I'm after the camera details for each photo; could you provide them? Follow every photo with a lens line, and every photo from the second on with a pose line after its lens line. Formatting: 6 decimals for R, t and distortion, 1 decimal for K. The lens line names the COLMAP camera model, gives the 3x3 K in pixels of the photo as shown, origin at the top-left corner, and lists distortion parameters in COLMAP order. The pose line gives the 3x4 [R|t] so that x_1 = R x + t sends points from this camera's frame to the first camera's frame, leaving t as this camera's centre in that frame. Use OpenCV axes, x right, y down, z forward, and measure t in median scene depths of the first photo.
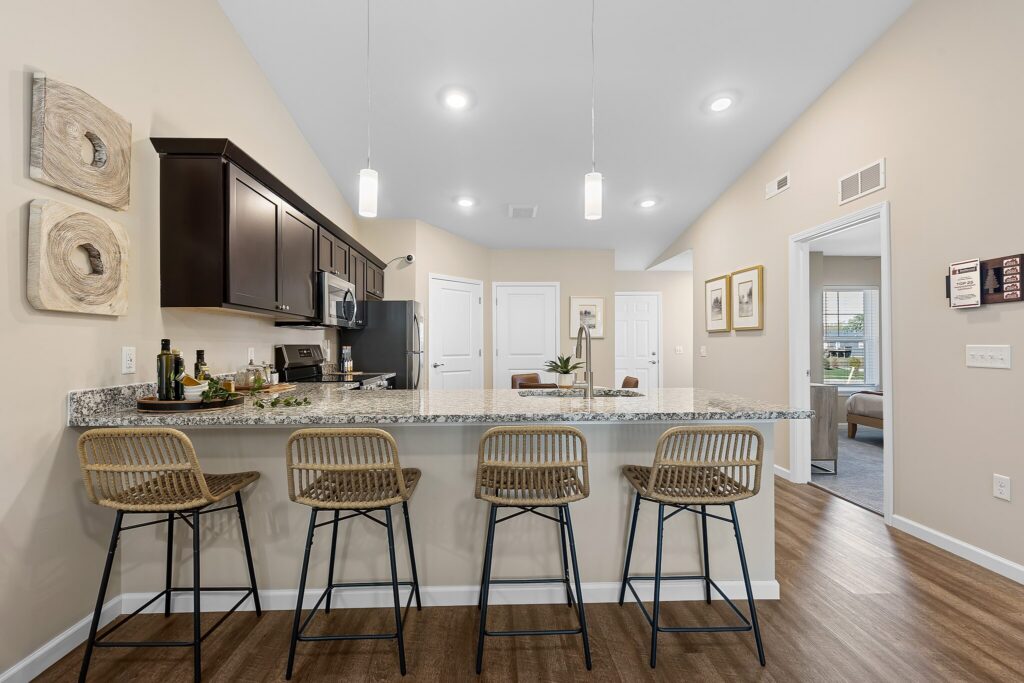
lens RADIAL K [[464.2, 0, 501.0], [0, 464.2, 341.8], [0, 0, 1]] dist [0.000691, 0.000152]
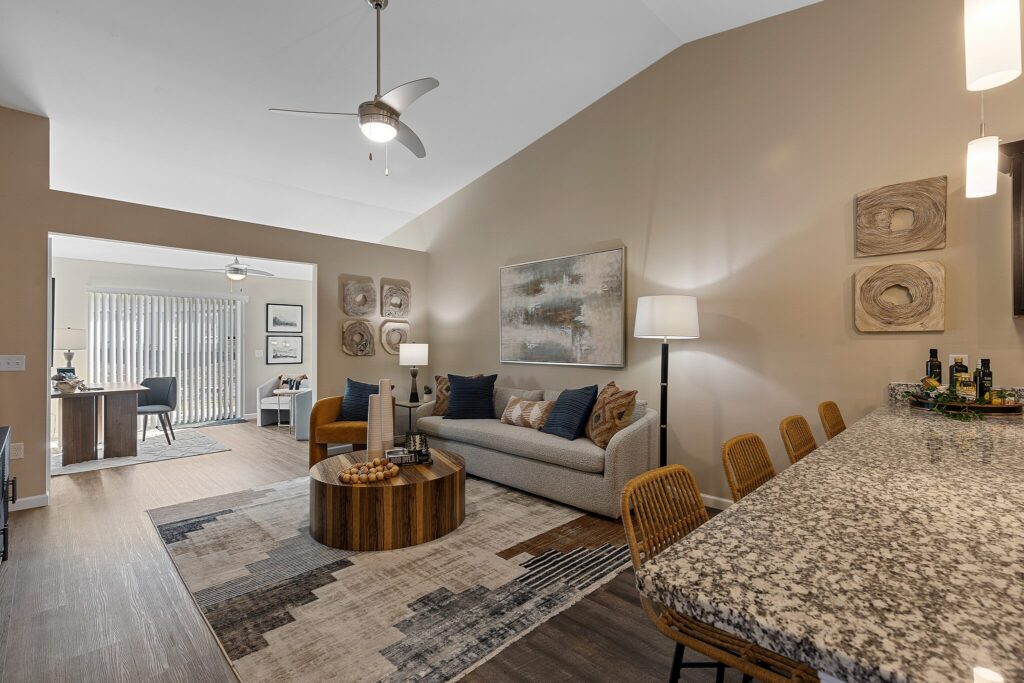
lens RADIAL K [[453.2, 0, 509.3], [0, 453.2, 341.8], [0, 0, 1]] dist [0.001018, -0.000587]
pose [[-0.720830, -0.001584, -0.693111, 0.575825], [0.009859, 0.999873, -0.012538, -0.012657], [0.693042, -0.015872, -0.720722, 0.676362]]
